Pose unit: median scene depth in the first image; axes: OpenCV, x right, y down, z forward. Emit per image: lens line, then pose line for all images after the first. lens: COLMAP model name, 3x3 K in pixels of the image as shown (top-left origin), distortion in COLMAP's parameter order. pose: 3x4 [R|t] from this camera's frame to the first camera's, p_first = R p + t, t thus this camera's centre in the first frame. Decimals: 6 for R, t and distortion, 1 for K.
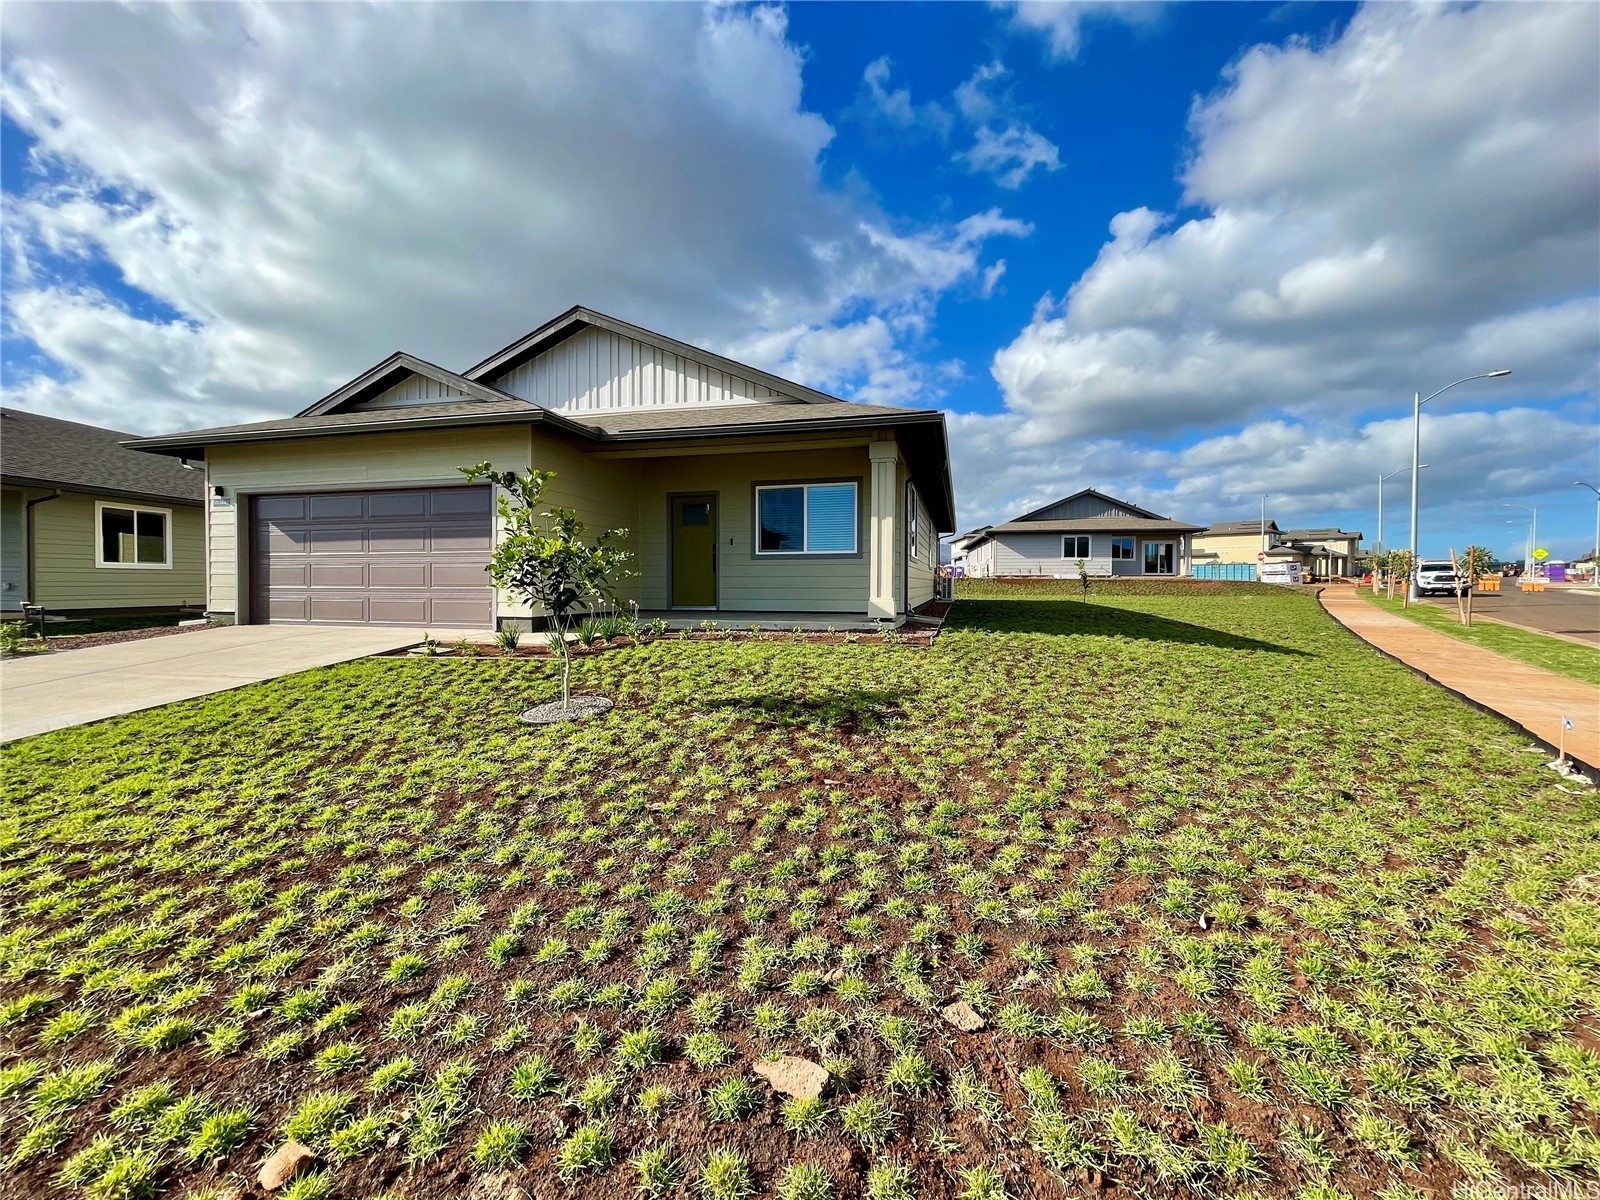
lens RADIAL K [[644.5, 0, 797.8], [0, 644.5, 591.7], [0, 0, 1]] dist [-0.007005, 0.002697]
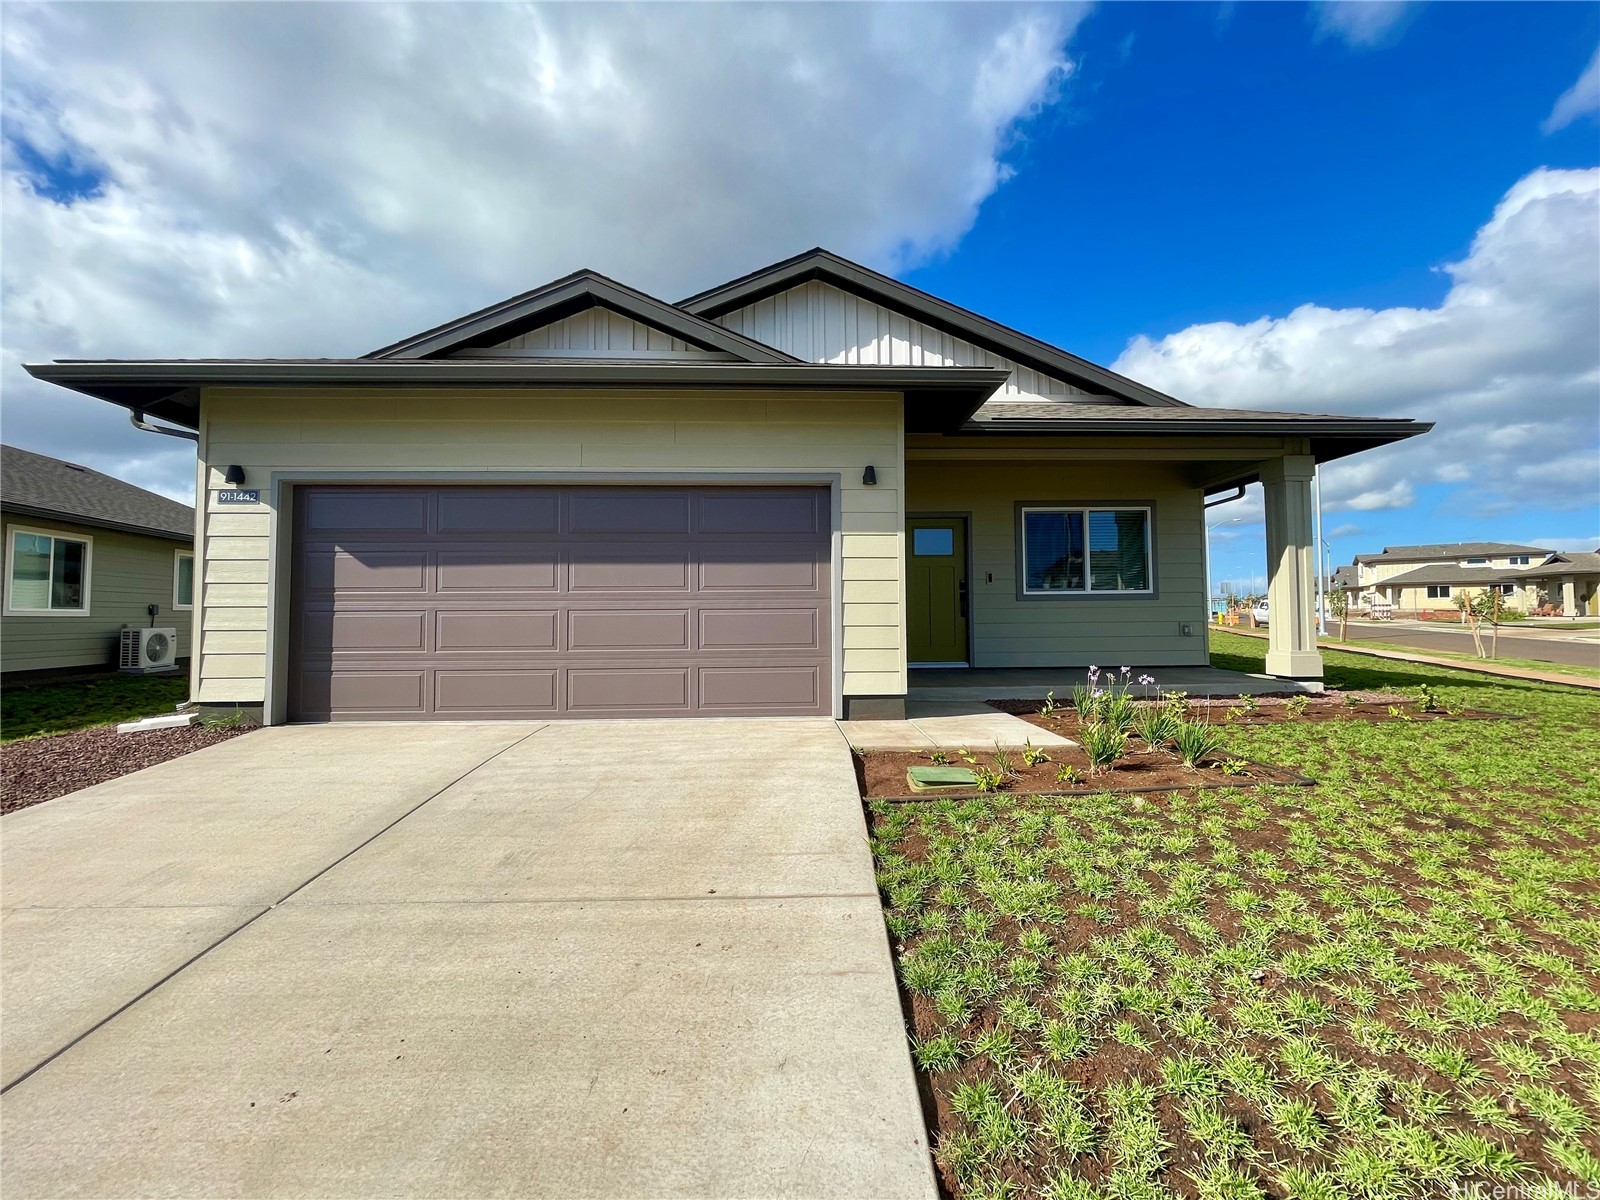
lens RADIAL K [[644.5, 0, 800.8], [0, 644.5, 595.5], [0, 0, 1]] dist [-0.007005, 0.002697]
pose [[0.962440, 0.002433, 0.271483, -0.590075], [0.009958, 0.998971, -0.044254, -0.027992], [-0.271311, 0.045295, 0.961425, 0.364683]]
